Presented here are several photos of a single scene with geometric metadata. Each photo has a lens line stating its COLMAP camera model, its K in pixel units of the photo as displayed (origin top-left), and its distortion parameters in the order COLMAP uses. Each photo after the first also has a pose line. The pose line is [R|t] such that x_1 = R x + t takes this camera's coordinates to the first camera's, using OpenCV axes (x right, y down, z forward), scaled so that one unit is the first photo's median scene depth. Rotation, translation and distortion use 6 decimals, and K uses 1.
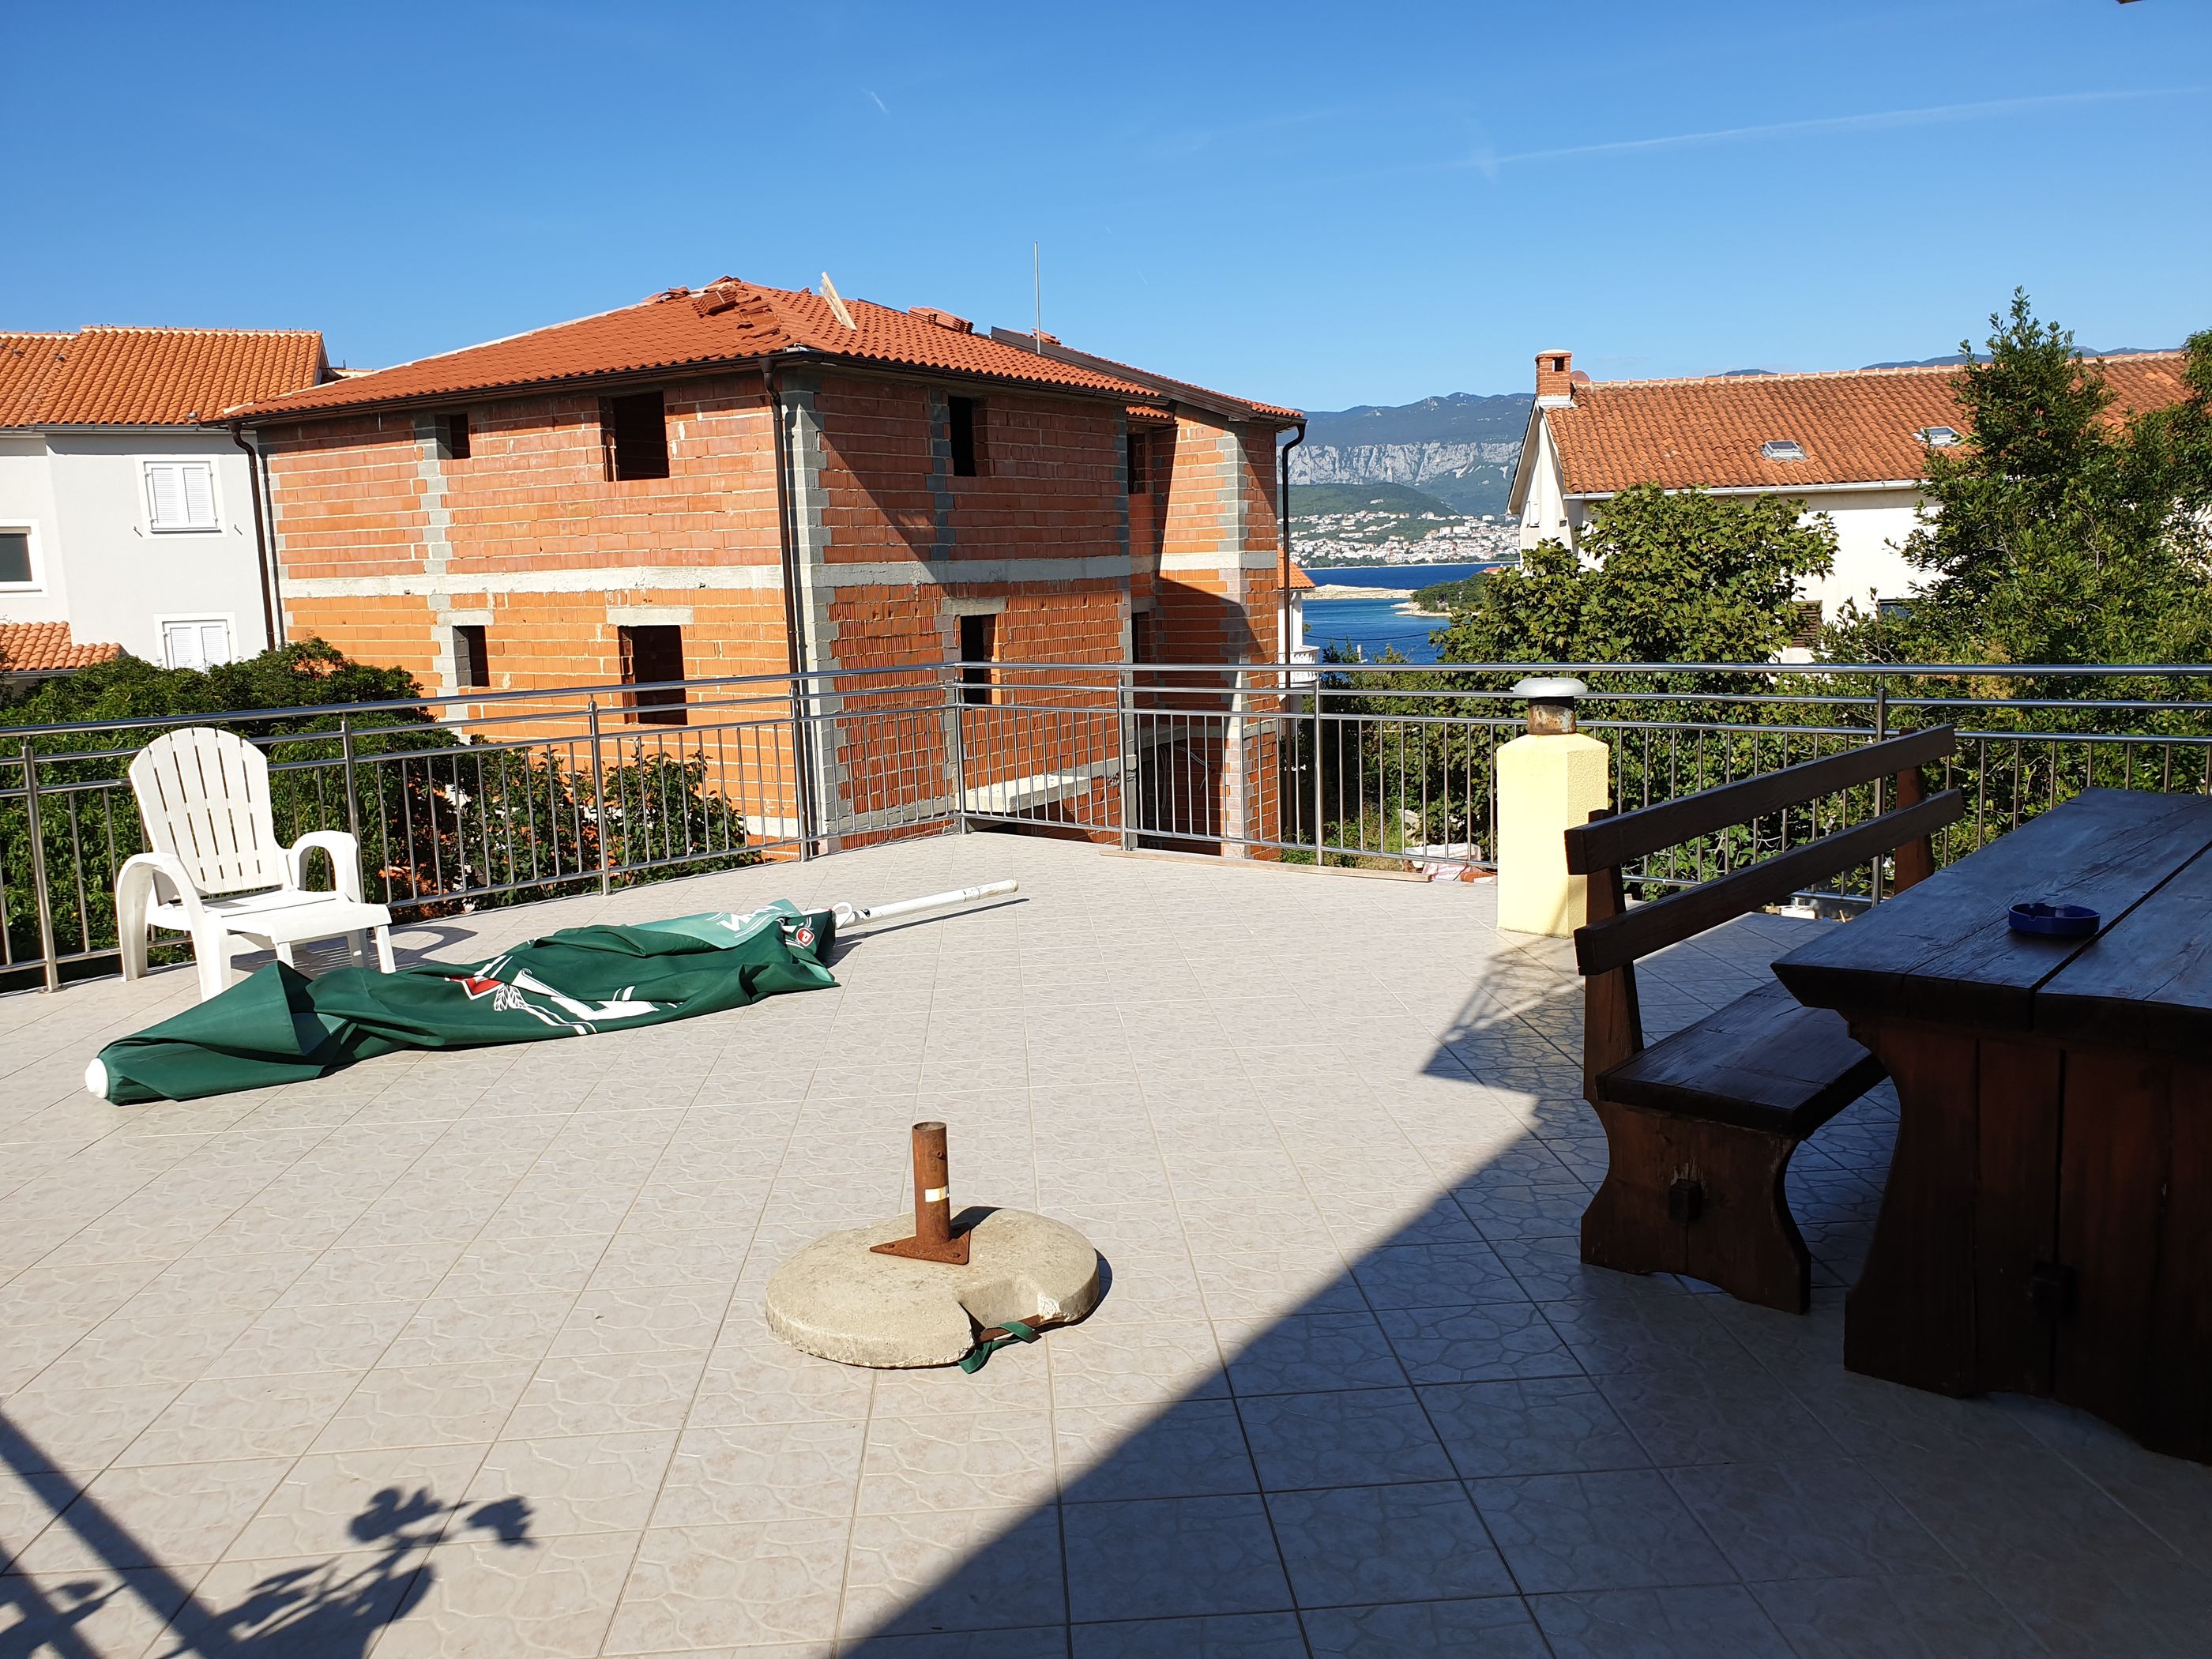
lens RADIAL K [[1803.8, 0, 1023.1], [0, 1803.8, 826.4], [0, 0, 1]] dist [0.002590, -0.065930]
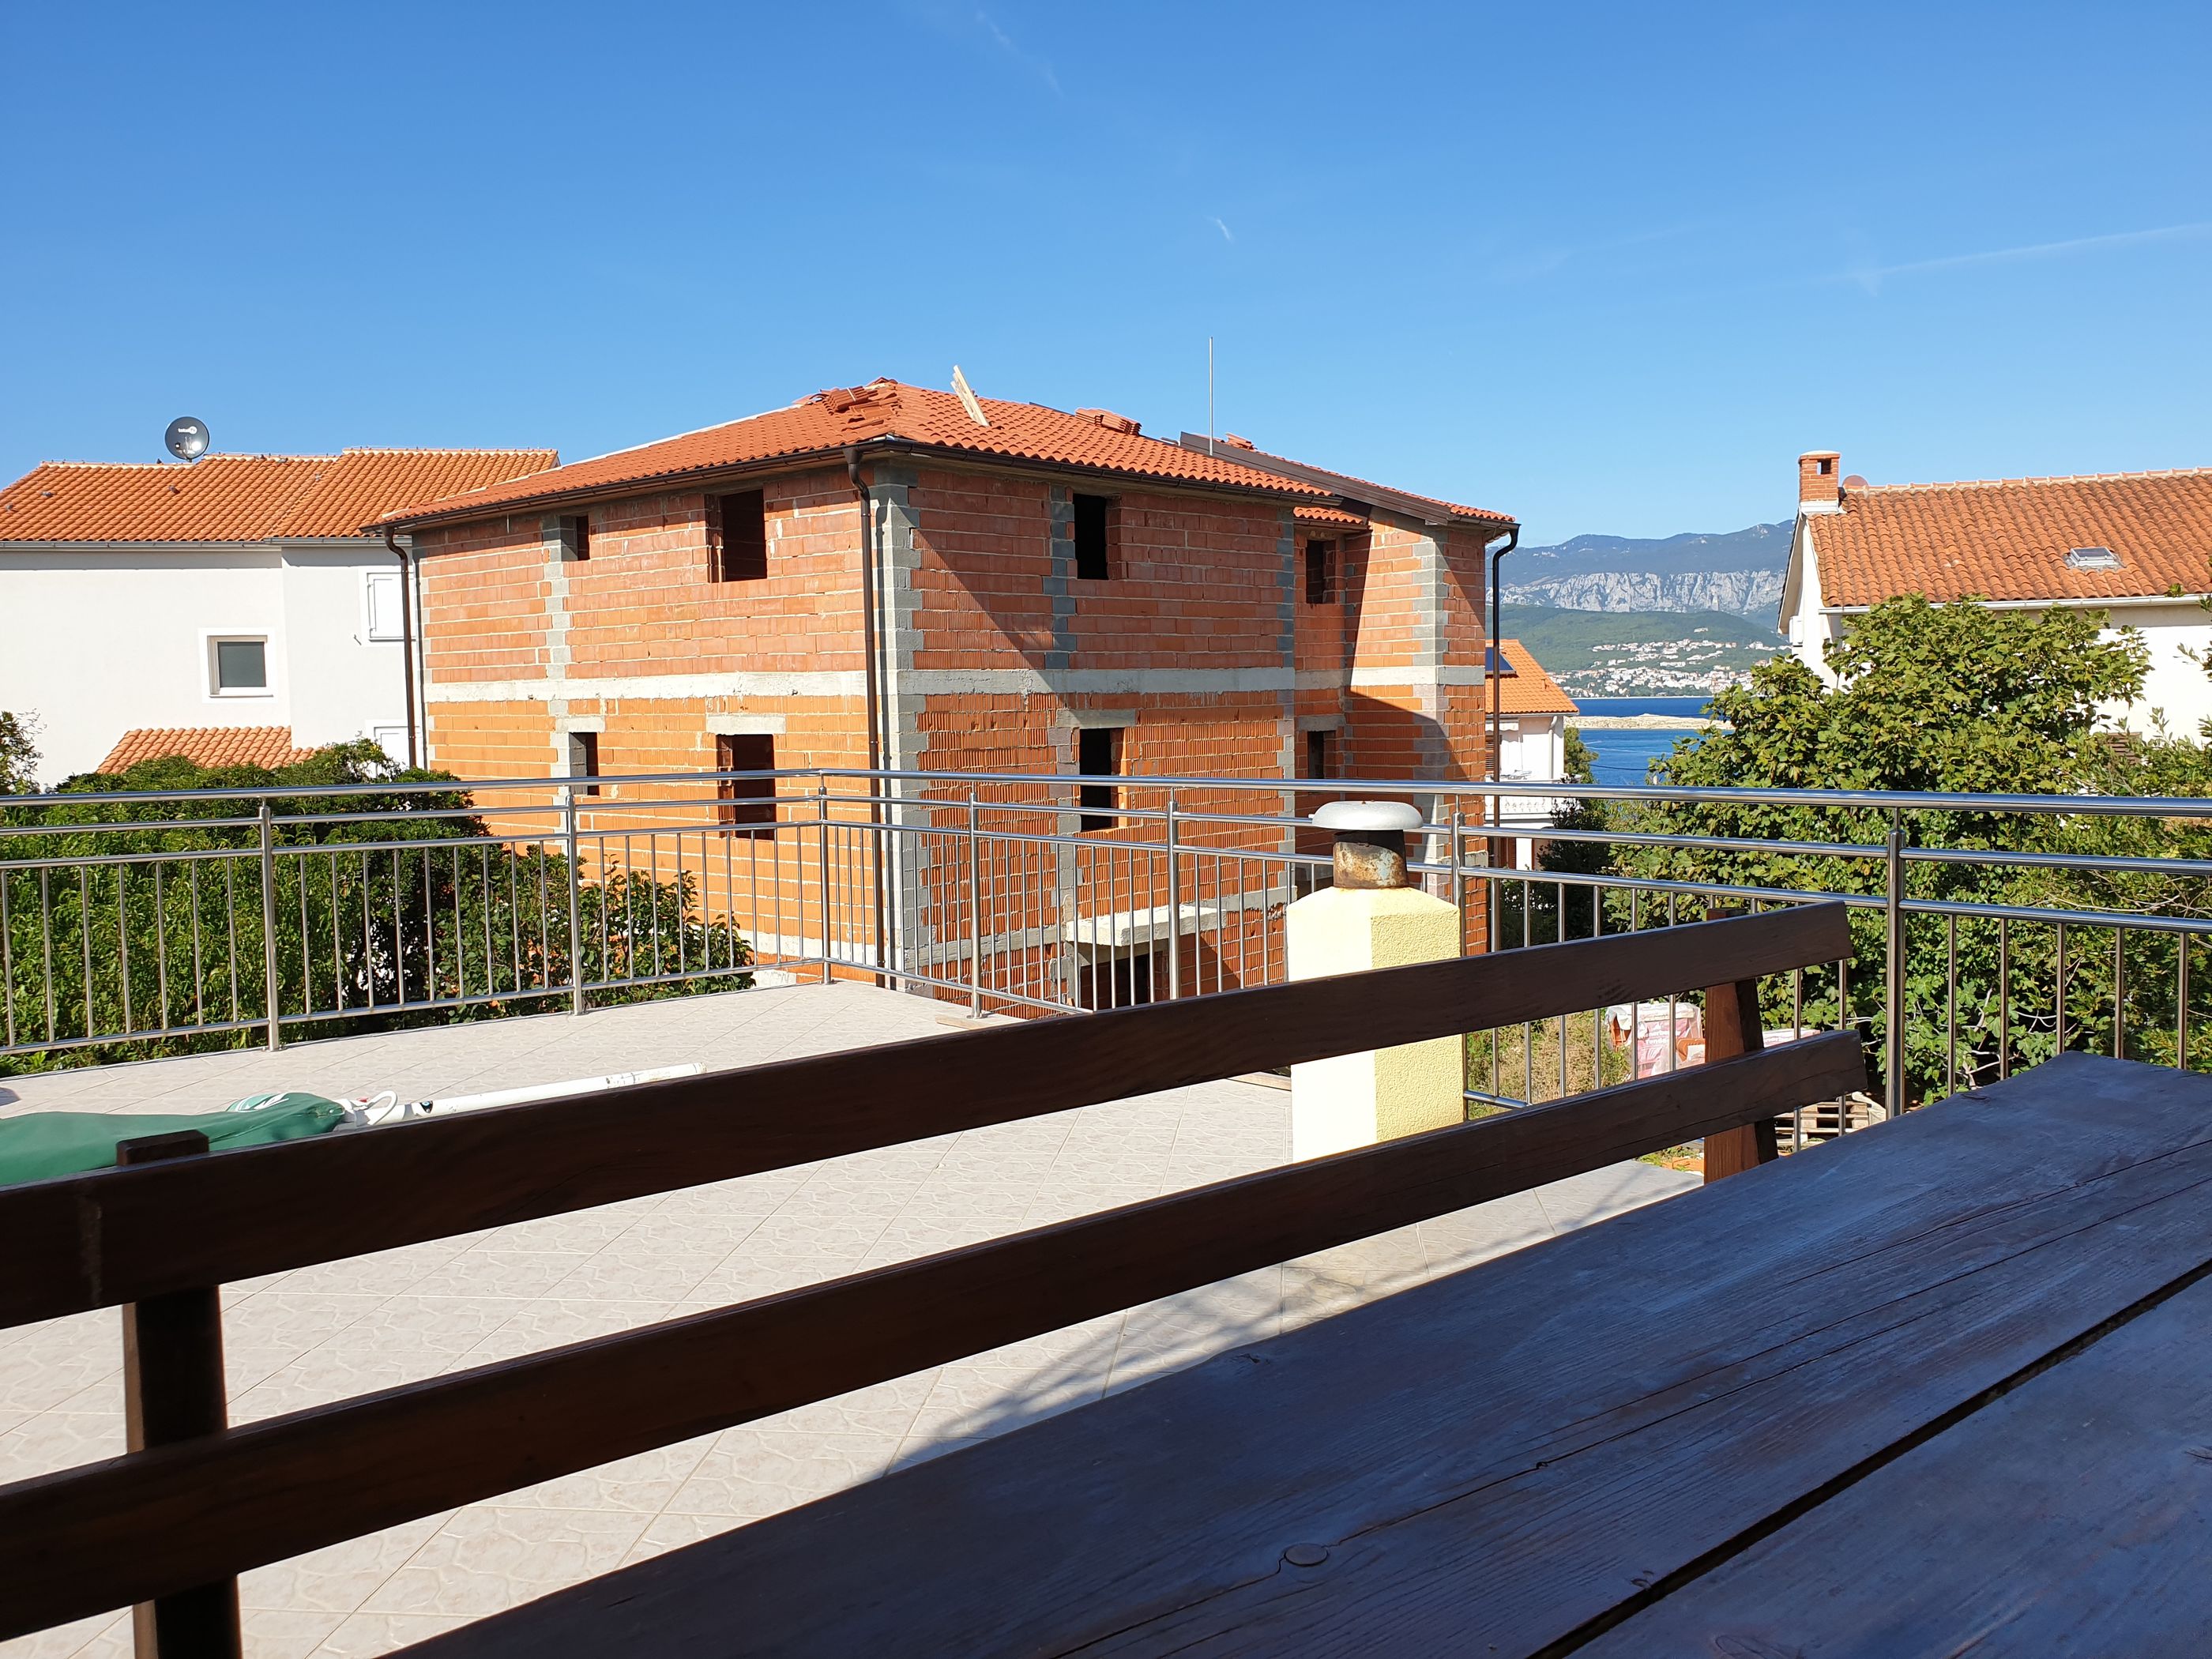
lens RADIAL K [[1762.0, 0, 1038.9], [0, 1762.0, 827.6], [0, 0, 1]] dist [-0.038955, 0.064111]
pose [[0.983961, 0.025855, -0.176498, 0.088938], [-0.037451, 0.997330, -0.062686, -0.009080], [0.174406, 0.068291, 0.982303, 0.106898]]
